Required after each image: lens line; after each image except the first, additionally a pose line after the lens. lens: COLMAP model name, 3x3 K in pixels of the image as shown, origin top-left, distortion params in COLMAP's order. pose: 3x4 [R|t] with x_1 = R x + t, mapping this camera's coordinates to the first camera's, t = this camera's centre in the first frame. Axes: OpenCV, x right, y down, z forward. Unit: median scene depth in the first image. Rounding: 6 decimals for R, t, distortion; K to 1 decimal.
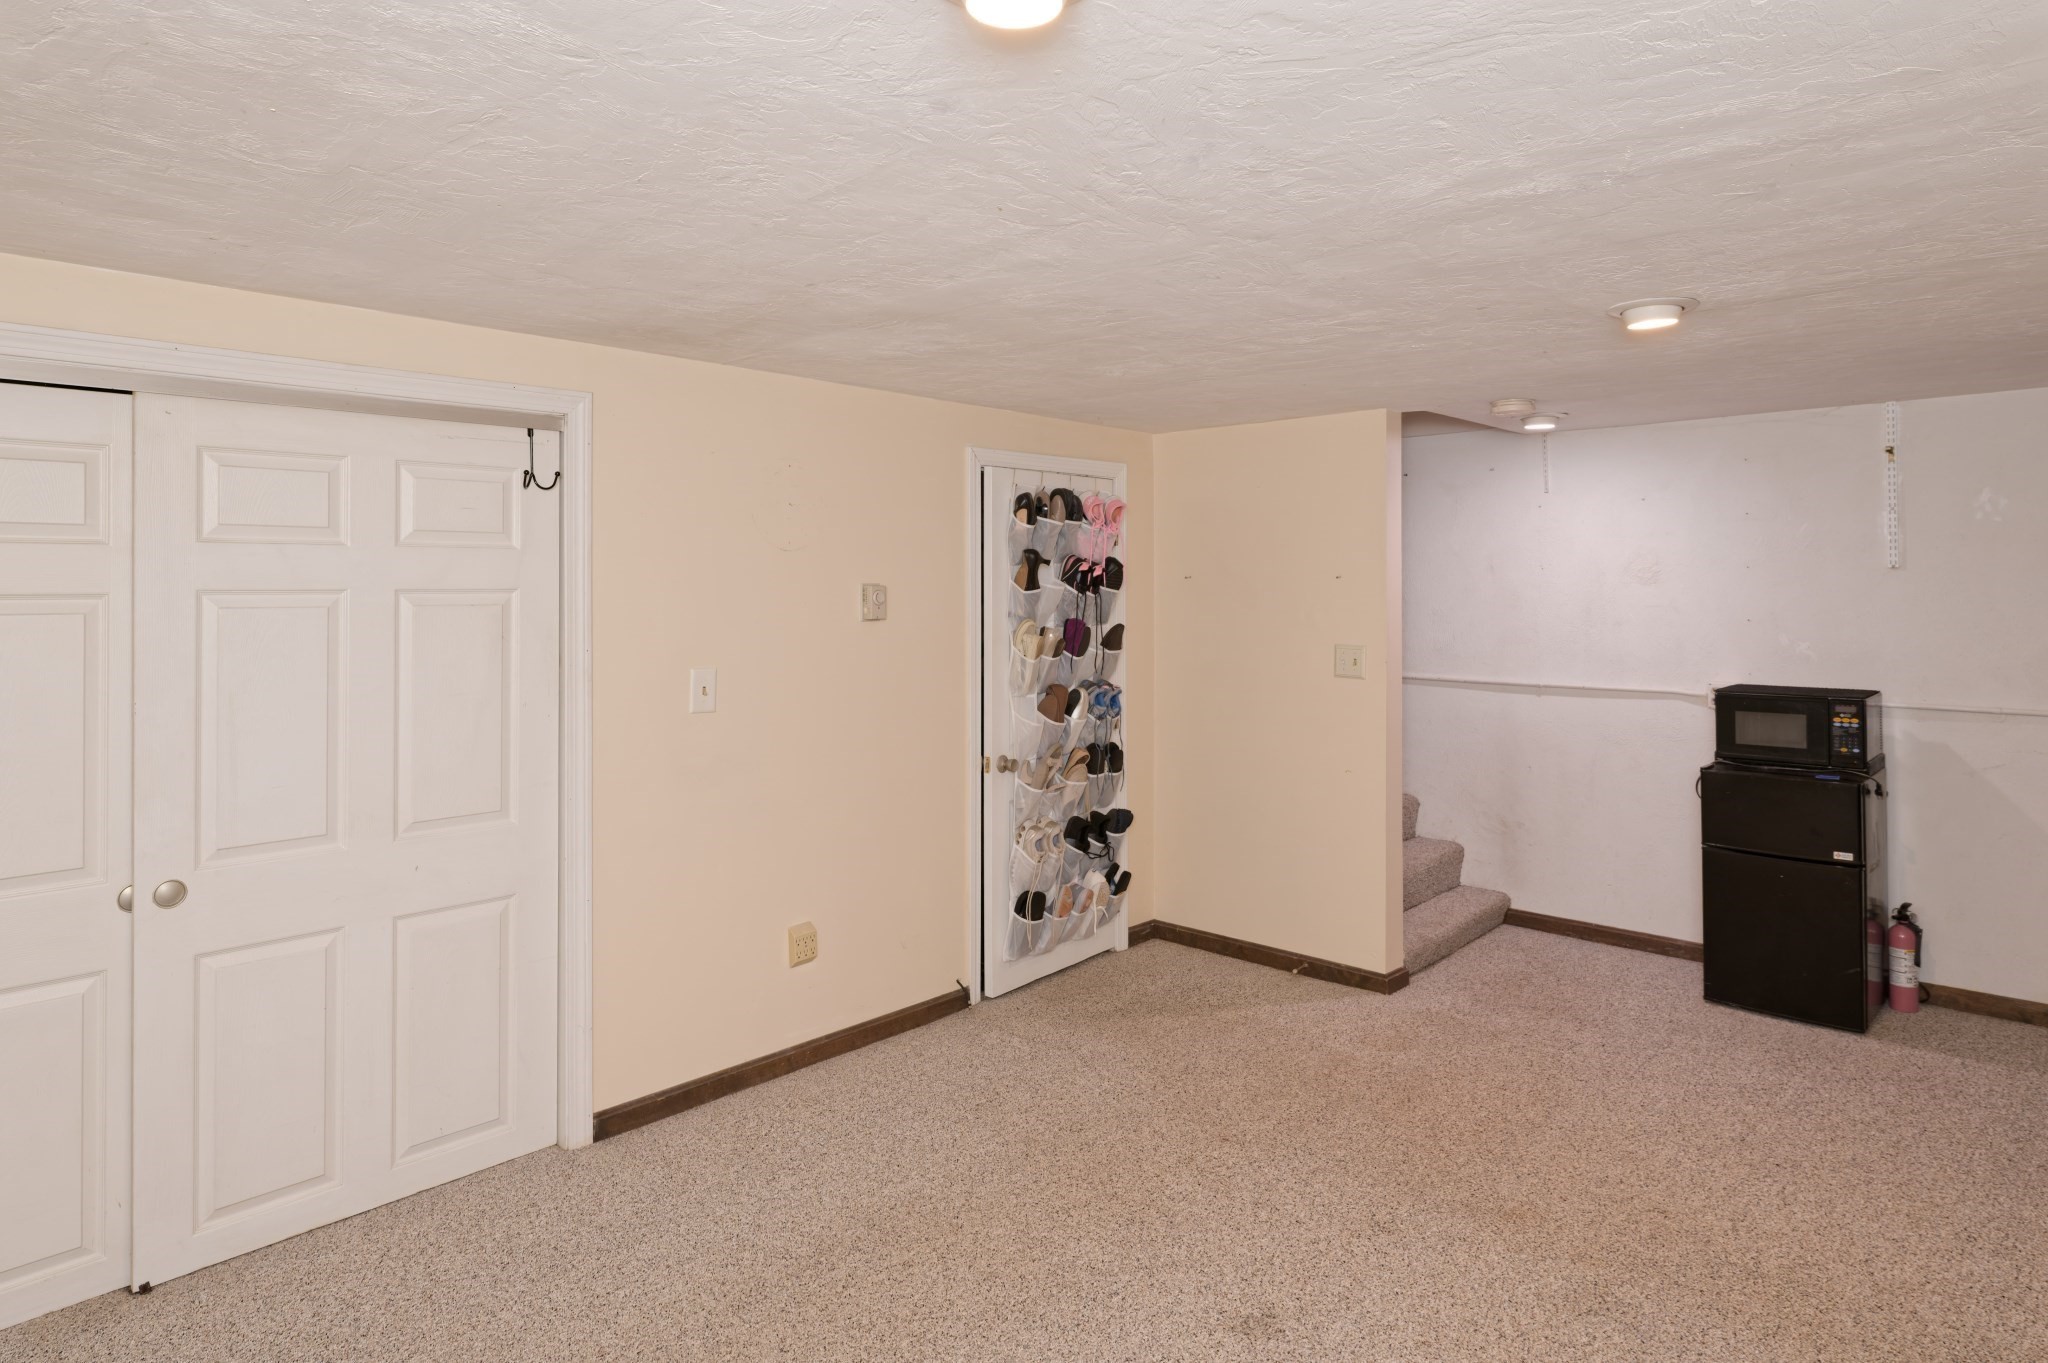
lens RADIAL K [[1164.1, 0, 1017.6], [0, 1164.1, 584.4], [0, 0, 1]] dist [0.000621, -0.000856]
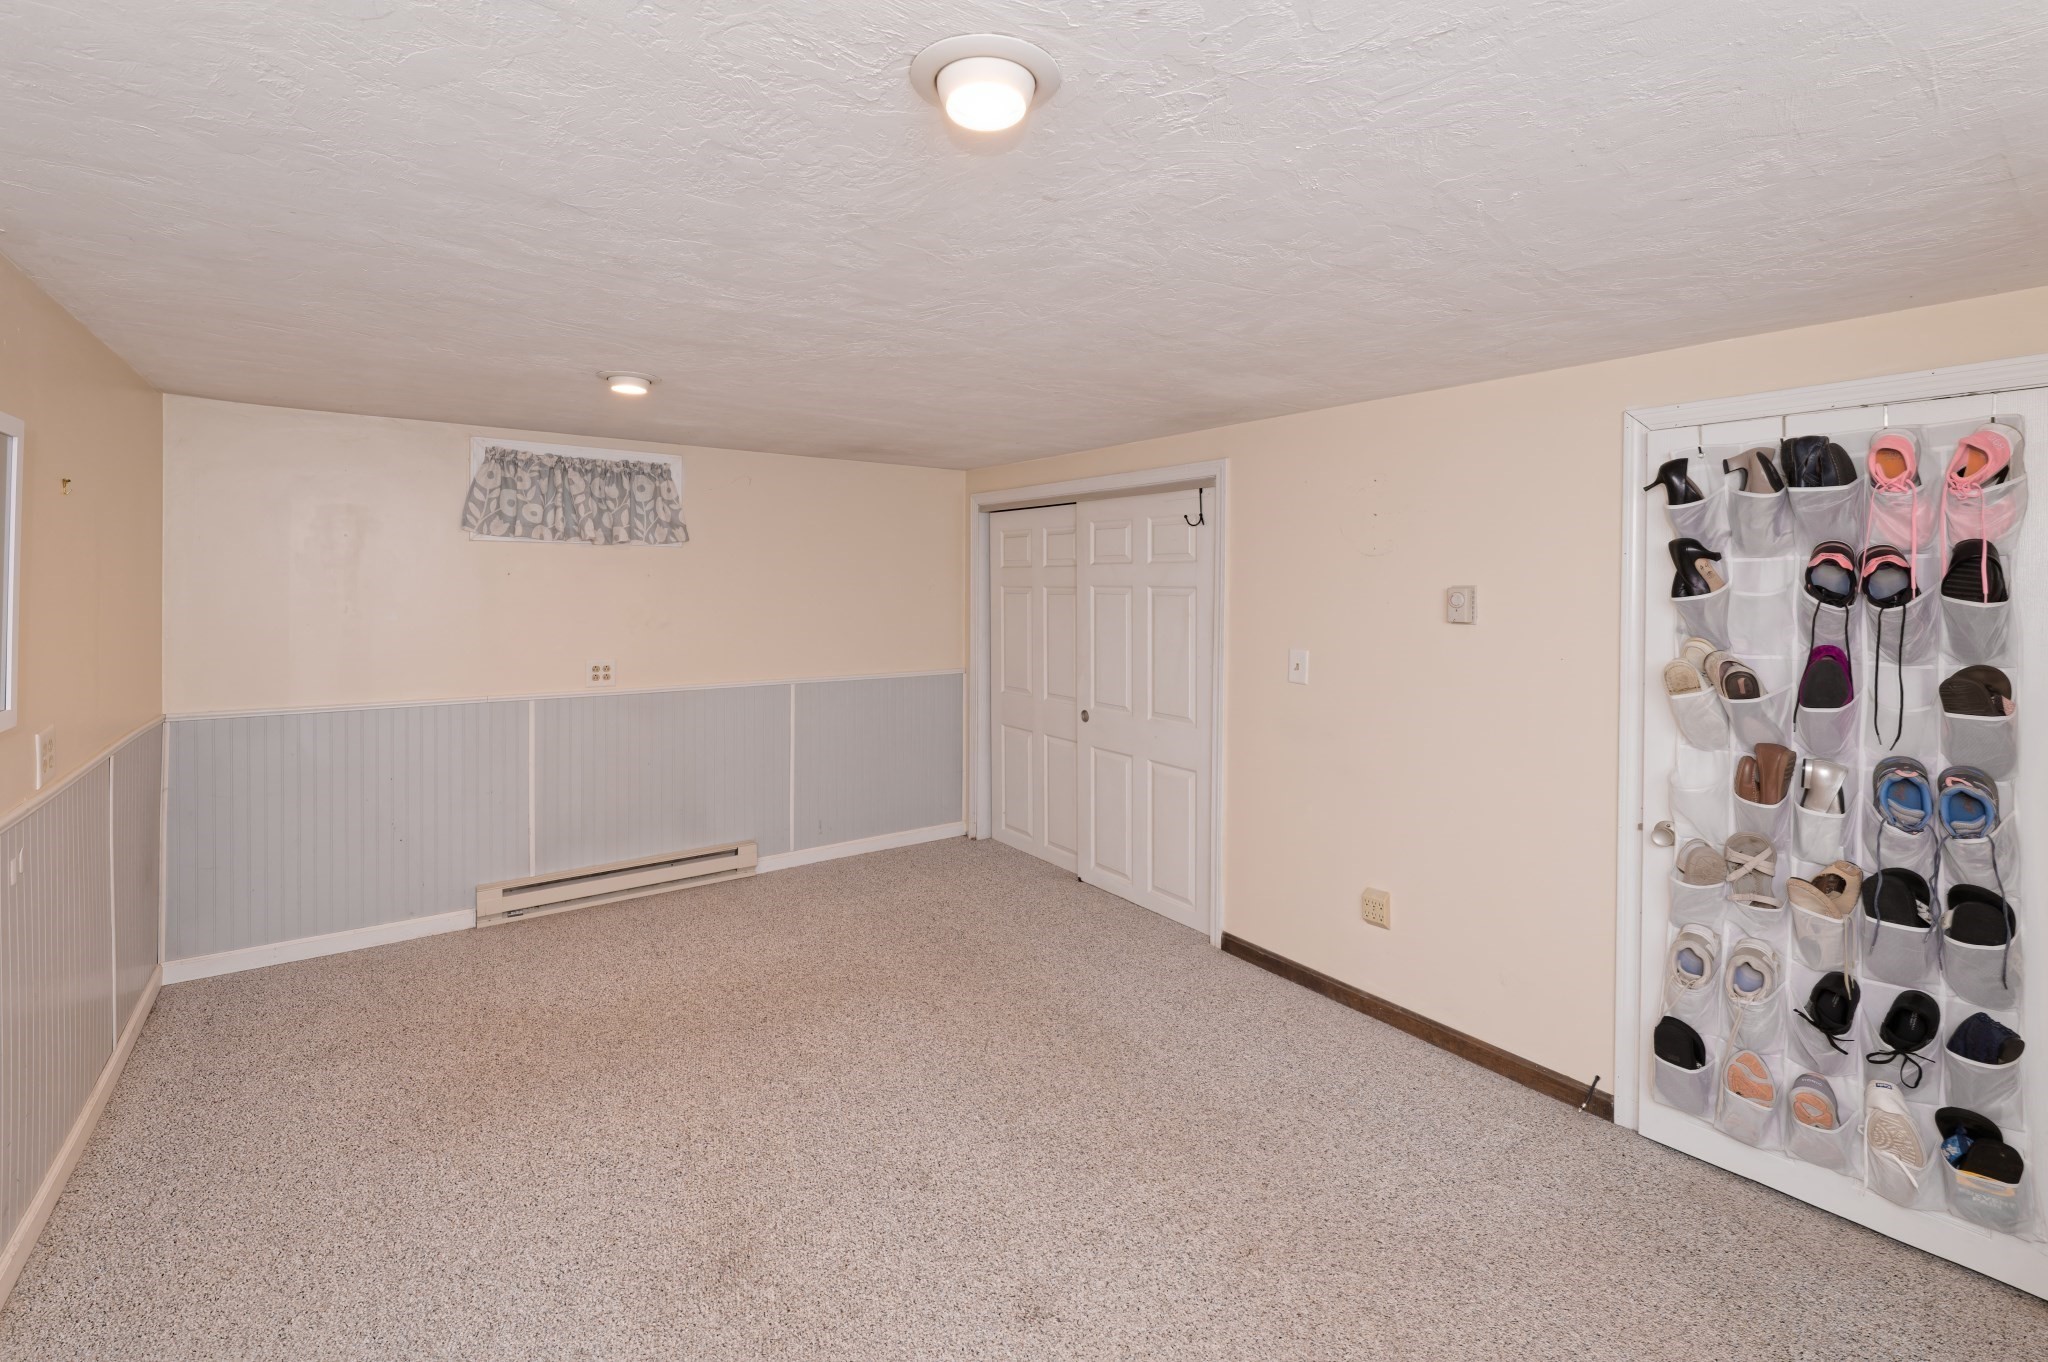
lens RADIAL K [[896.0, 0, 1026.9], [0, 896.0, 607.0], [0, 0, 1]] dist [0.013881, -0.000334]
pose [[-0.174693, 0.026312, -0.984271, 0.689723], [-0.008622, 0.999564, 0.028251, -0.001227], [0.984585, 0.013421, -0.174390, 0.787305]]
